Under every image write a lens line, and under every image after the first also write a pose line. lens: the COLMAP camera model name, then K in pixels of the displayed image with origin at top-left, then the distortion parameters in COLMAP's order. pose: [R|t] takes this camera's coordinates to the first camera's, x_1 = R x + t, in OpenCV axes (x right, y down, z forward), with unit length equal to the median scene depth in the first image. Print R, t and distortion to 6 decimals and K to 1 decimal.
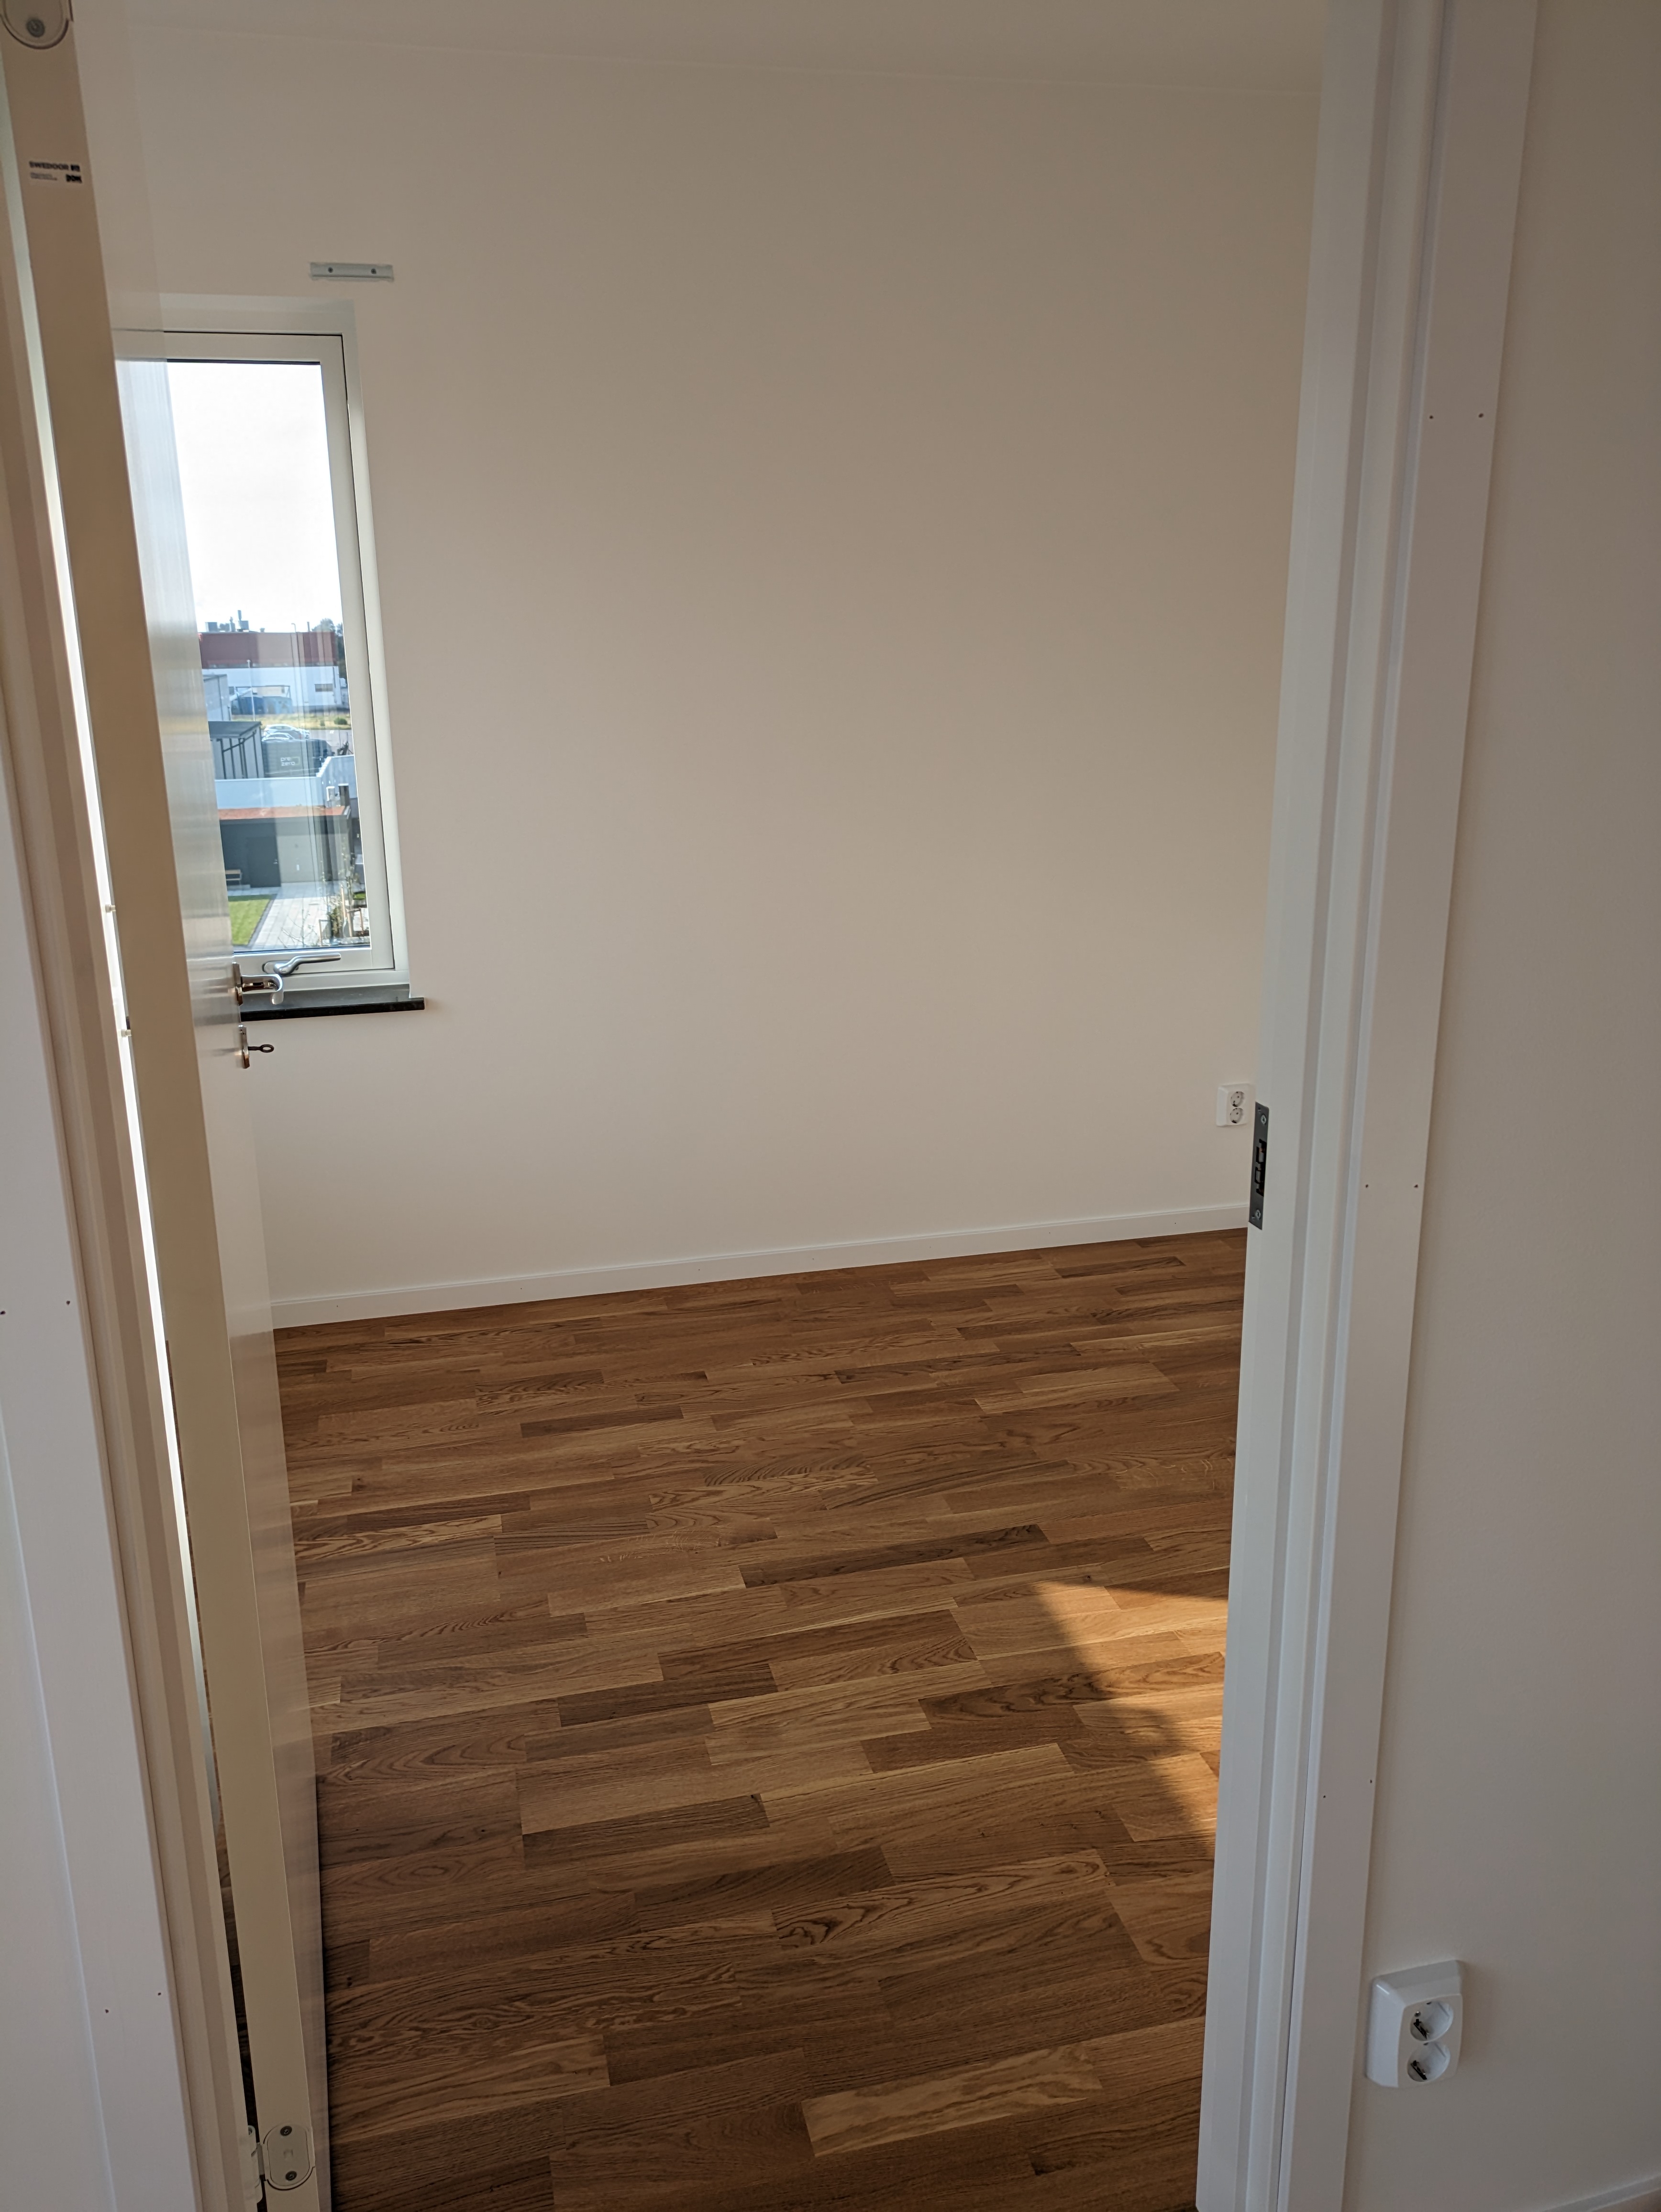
lens RADIAL K [[1629.4, 0, 829.2], [0, 1629.4, 1060.0], [0, 0, 1]] dist [0.030202, 0.003708]
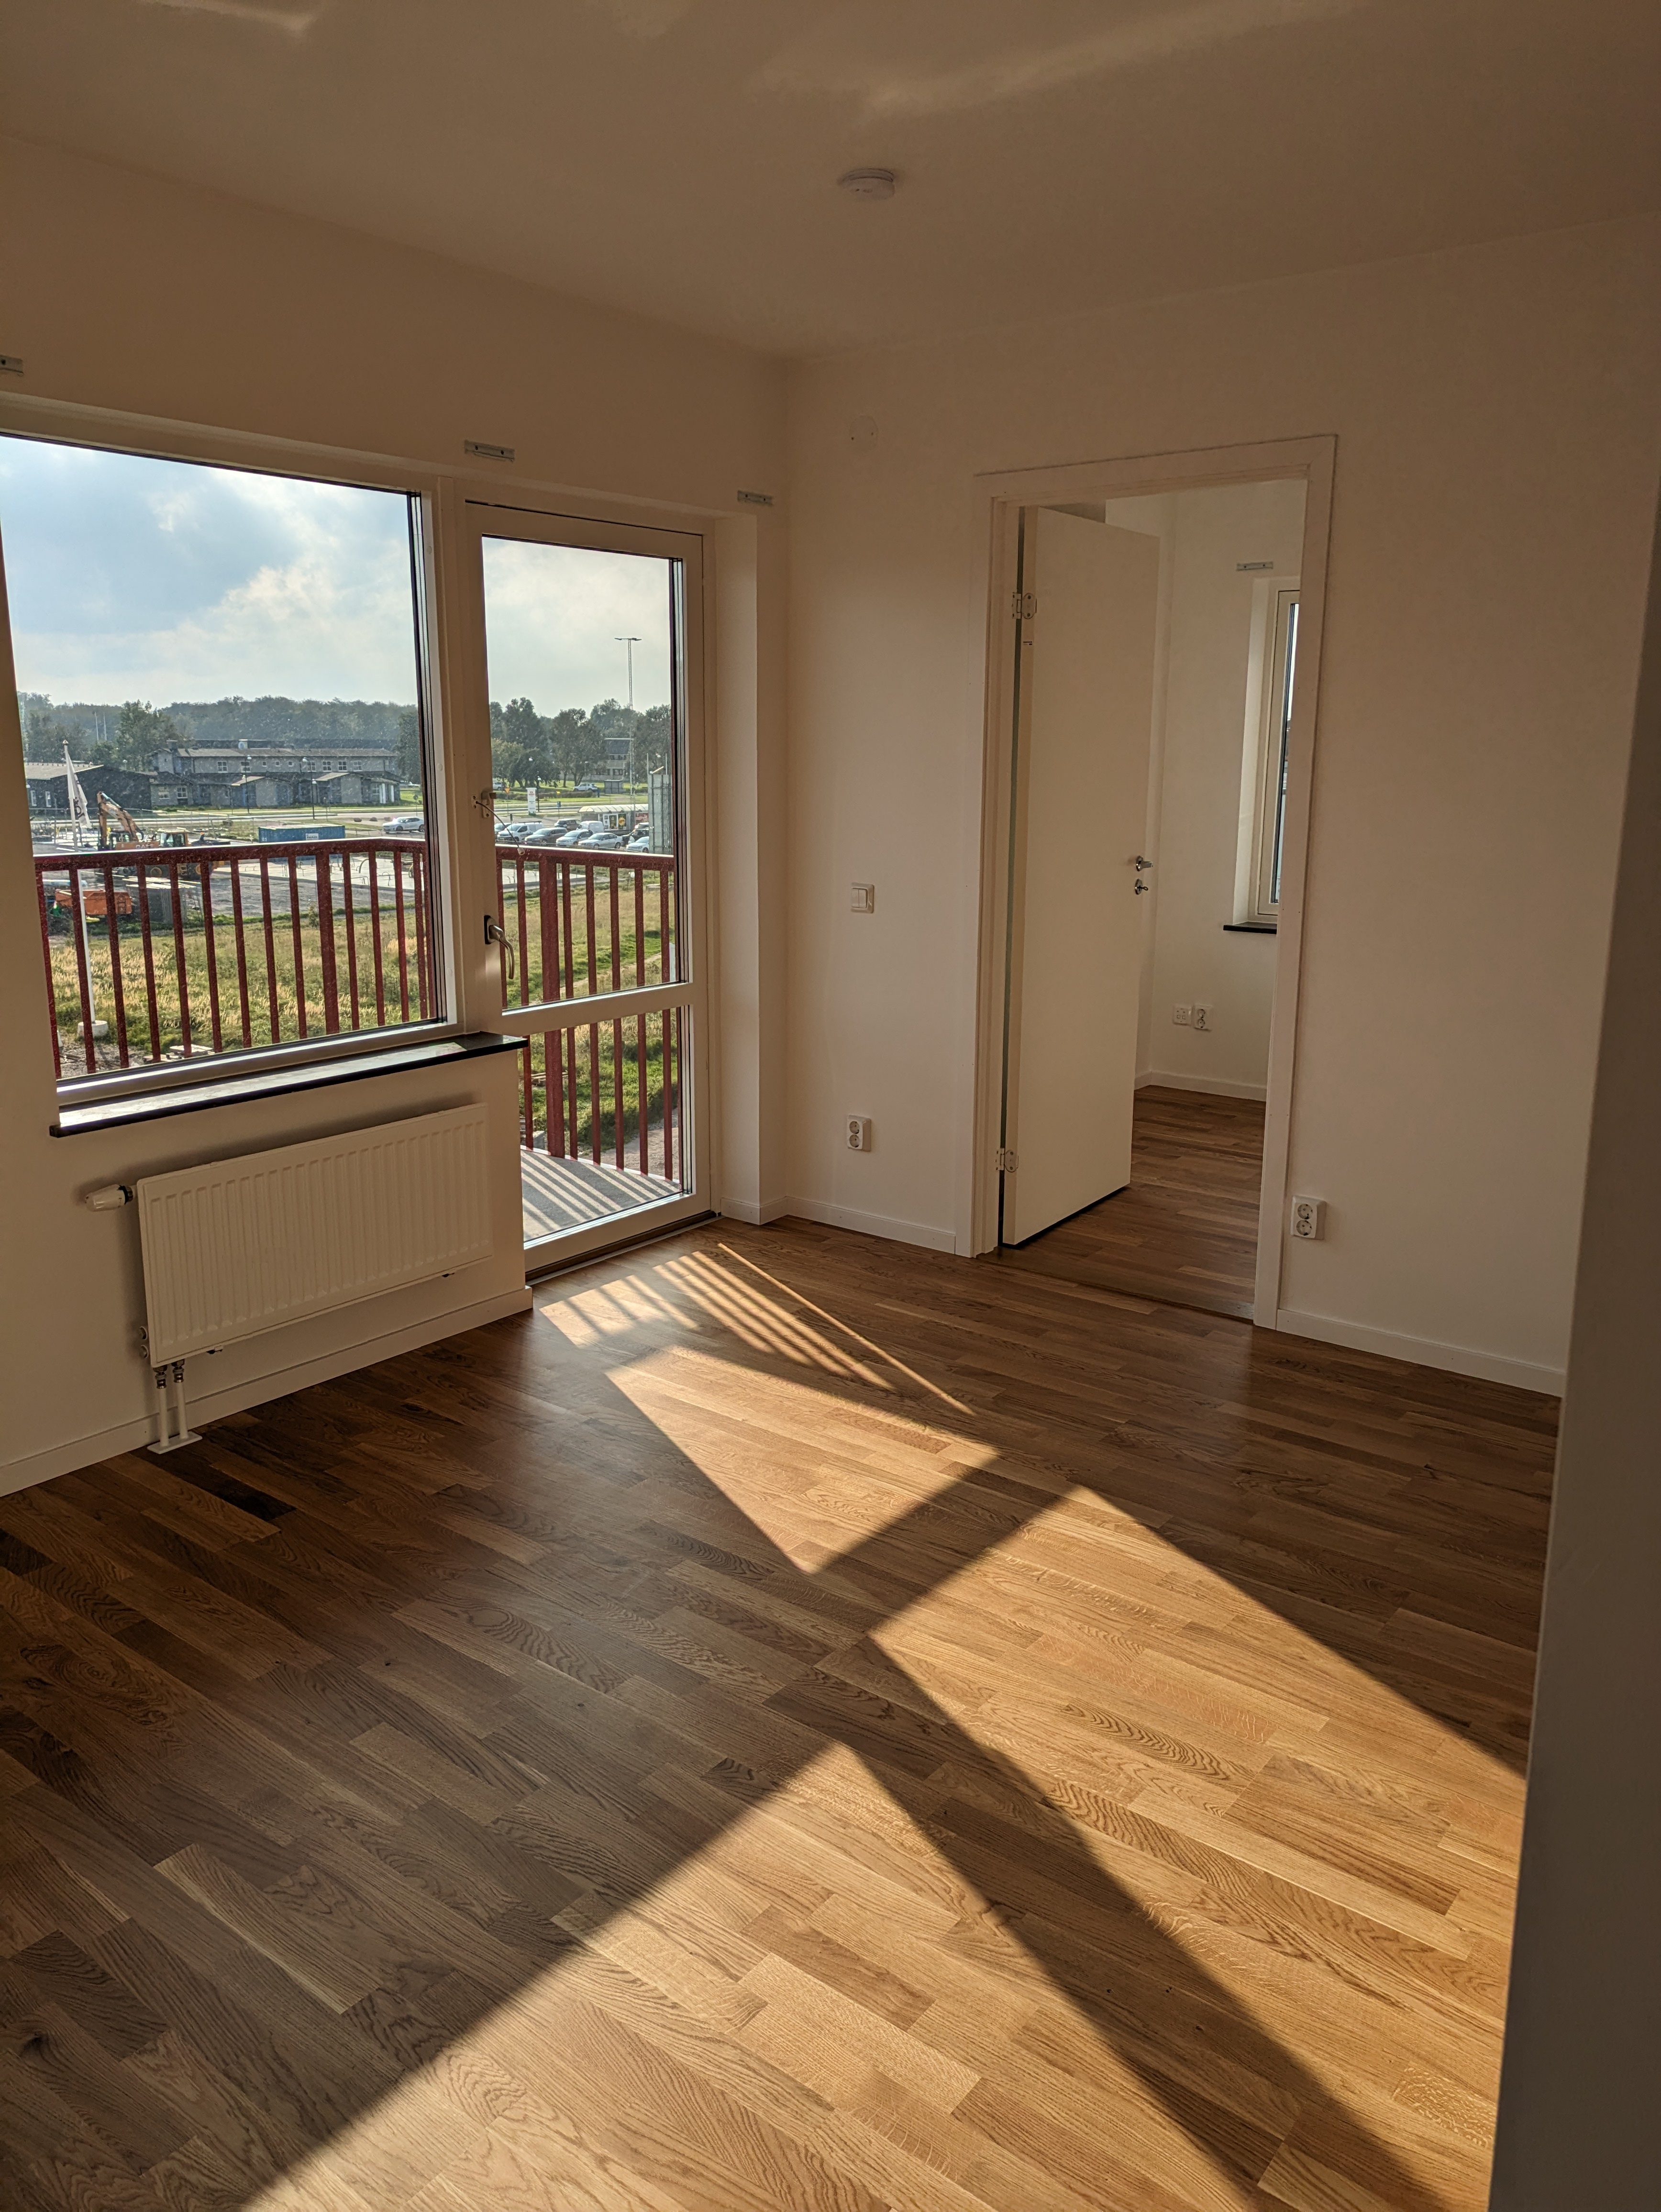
lens RADIAL K [[1629.4, 0, 829.2], [0, 1629.4, 1060.0], [0, 0, 1]] dist [0.030202, 0.003708]
pose [[0.620322, 0.171738, -0.765314, 1.255351], [-0.211064, 0.976293, 0.048005, 0.230312], [0.755415, 0.131752, 0.641864, -0.938283]]
